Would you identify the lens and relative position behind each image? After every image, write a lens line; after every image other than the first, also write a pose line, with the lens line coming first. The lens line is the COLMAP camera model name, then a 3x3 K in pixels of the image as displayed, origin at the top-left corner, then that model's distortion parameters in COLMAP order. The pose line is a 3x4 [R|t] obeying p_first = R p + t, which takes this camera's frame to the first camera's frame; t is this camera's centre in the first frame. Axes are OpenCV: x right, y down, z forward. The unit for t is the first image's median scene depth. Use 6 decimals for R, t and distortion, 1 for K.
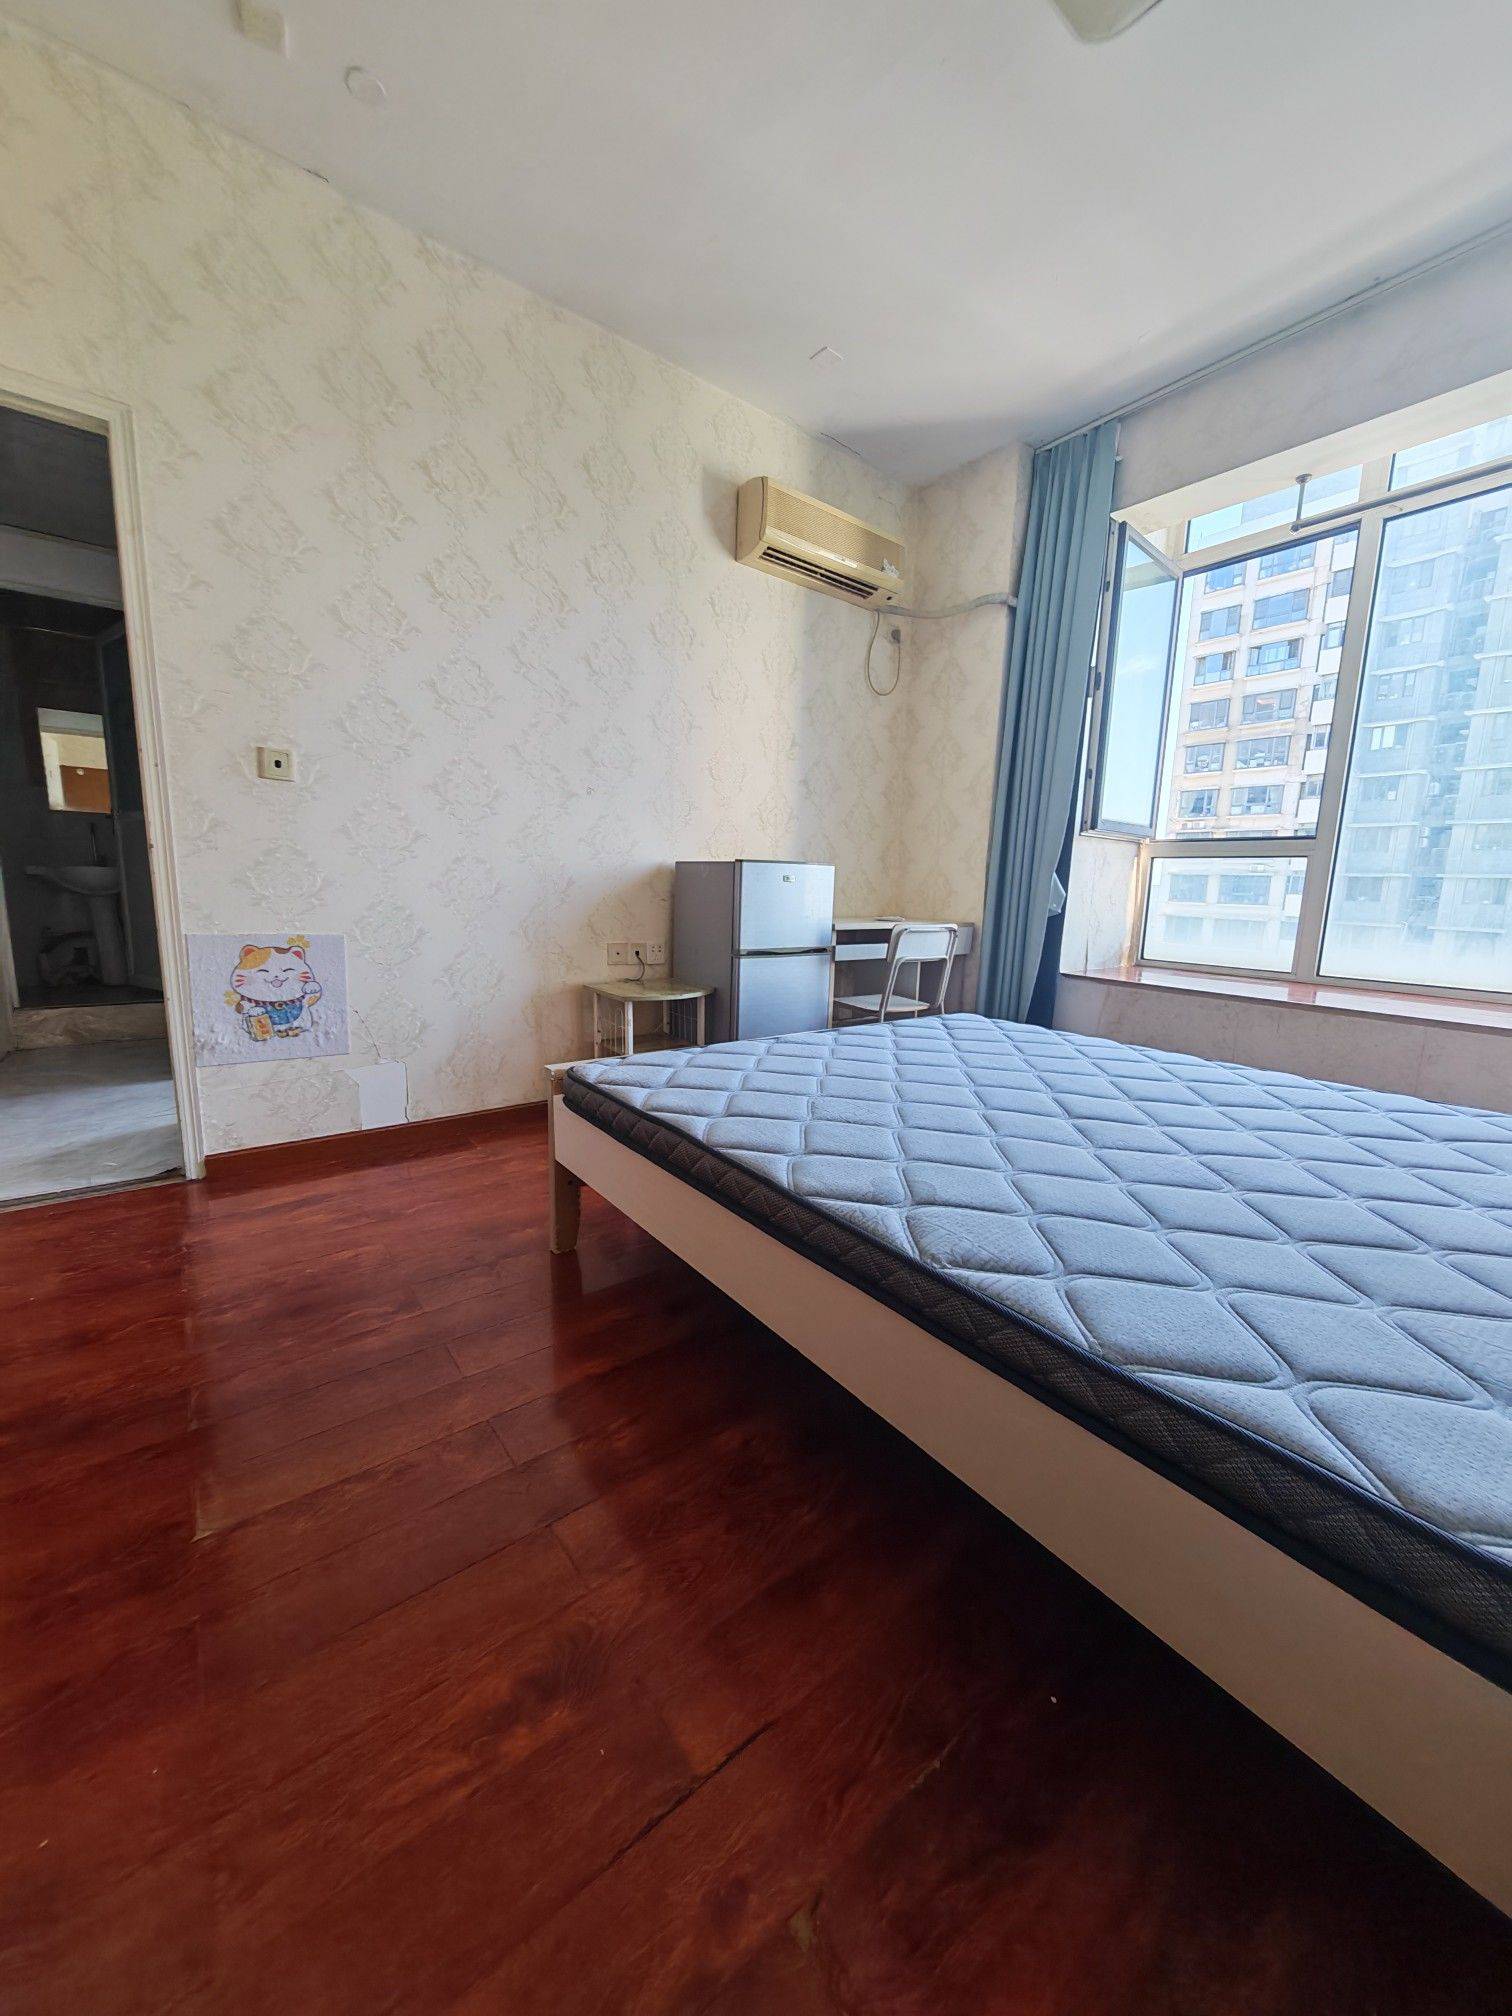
lens RADIAL K [[742.4, 0, 756.0], [0, 742.4, 1008.0], [0, 0, 1]] dist [-0.008282, -0.000017]
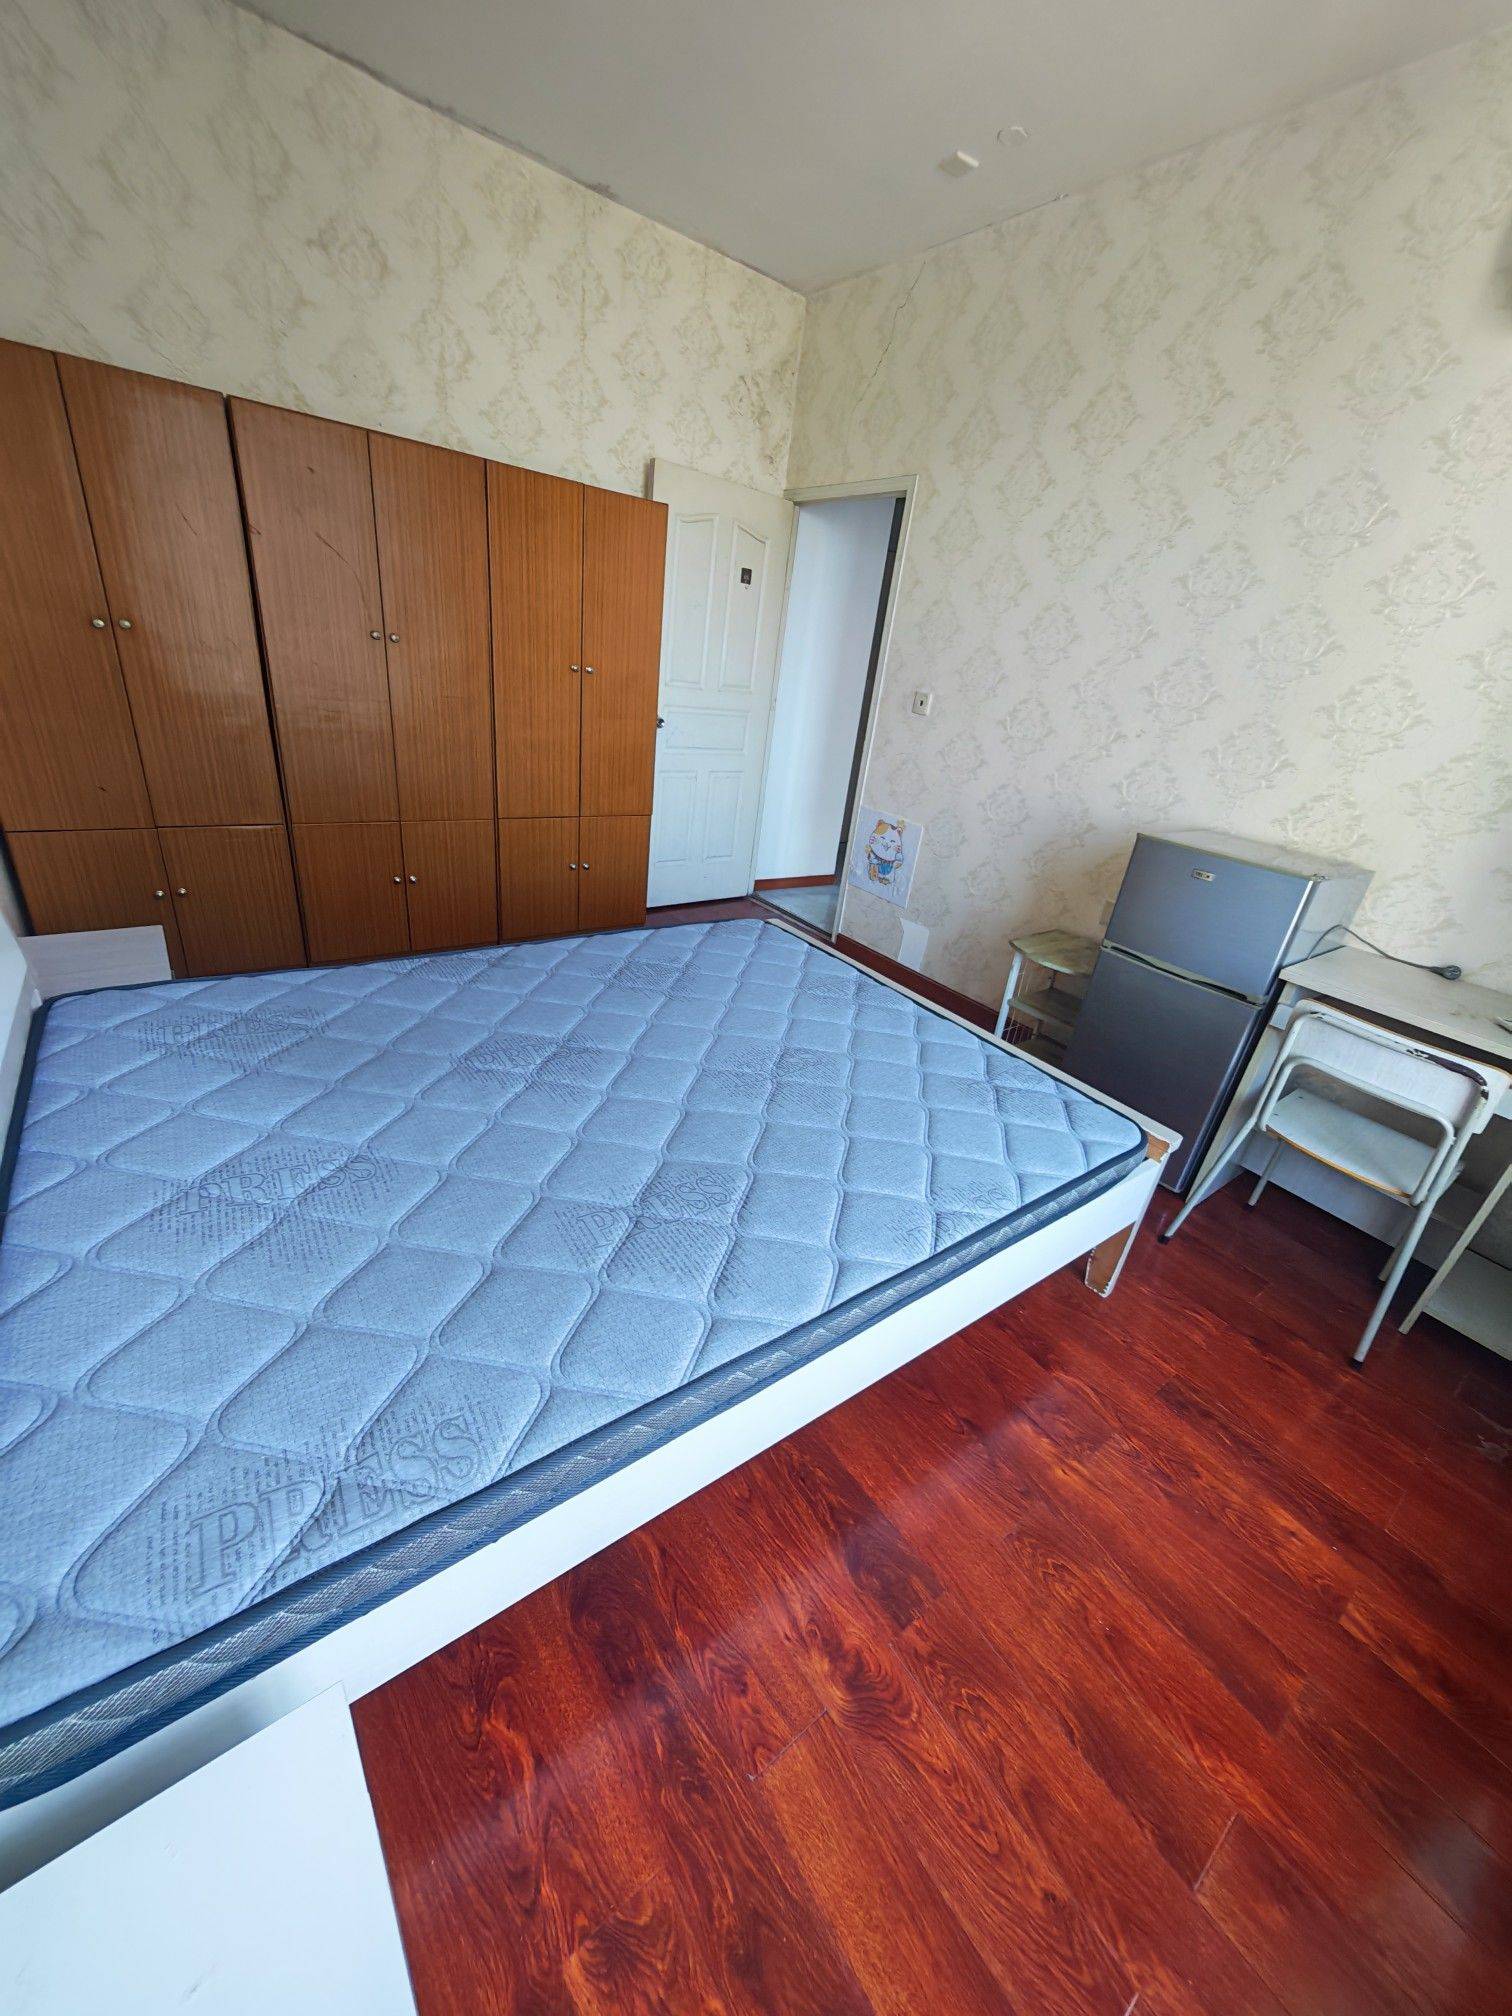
lens RADIAL K [[742.4, 0, 756.0], [0, 742.4, 1008.0], [0, 0, 1]] dist [-0.008282, -0.000017]
pose [[-0.034990, 0.408304, -0.912175, 0.939986], [-0.270178, 0.874883, 0.401975, -0.297370], [0.962174, 0.260515, 0.079703, 0.714951]]
